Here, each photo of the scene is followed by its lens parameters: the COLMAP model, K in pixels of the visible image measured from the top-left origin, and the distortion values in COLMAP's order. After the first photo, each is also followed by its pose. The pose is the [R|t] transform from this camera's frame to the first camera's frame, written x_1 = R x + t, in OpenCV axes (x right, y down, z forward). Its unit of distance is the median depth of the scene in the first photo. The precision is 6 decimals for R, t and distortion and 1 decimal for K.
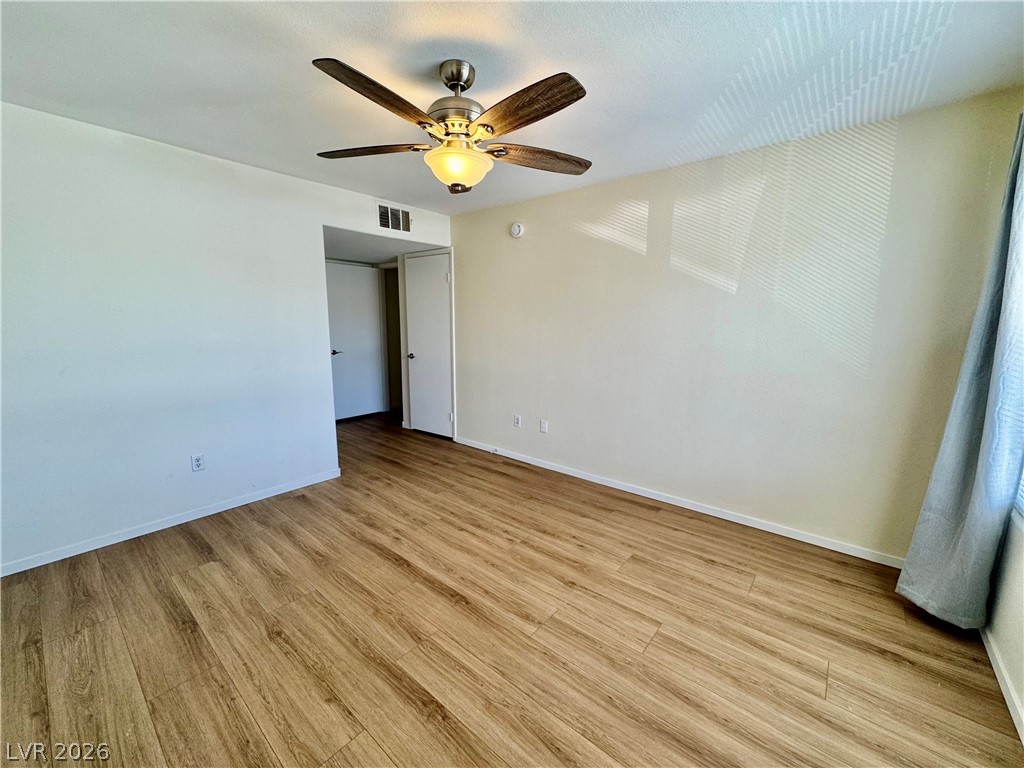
lens RADIAL K [[406.6, 0, 510.6], [0, 406.6, 386.7], [0, 0, 1]] dist [-0.000666, -0.000181]
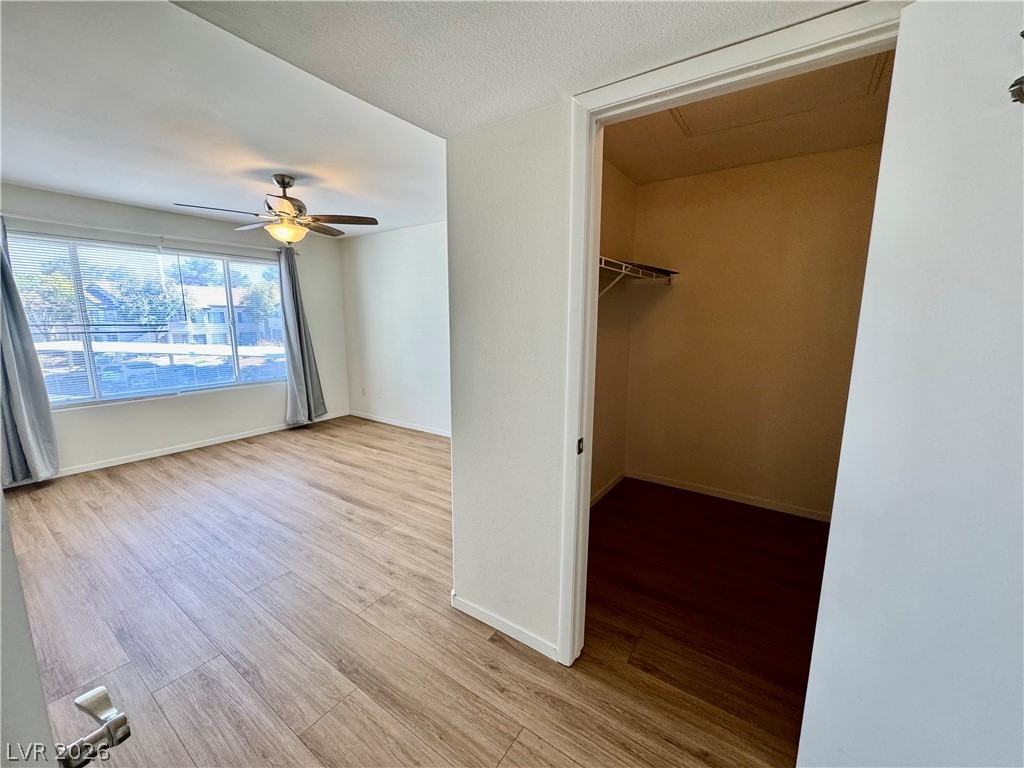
lens RADIAL K [[406.6, 0, 513.9], [0, 406.6, 383.5], [0, 0, 1]] dist [-0.000666, -0.000181]
pose [[-0.995432, 0.006559, -0.095244, -0.659313], [-0.024521, 0.946605, 0.321463, -0.364818], [0.092267, 0.322330, -0.942120, 2.090878]]
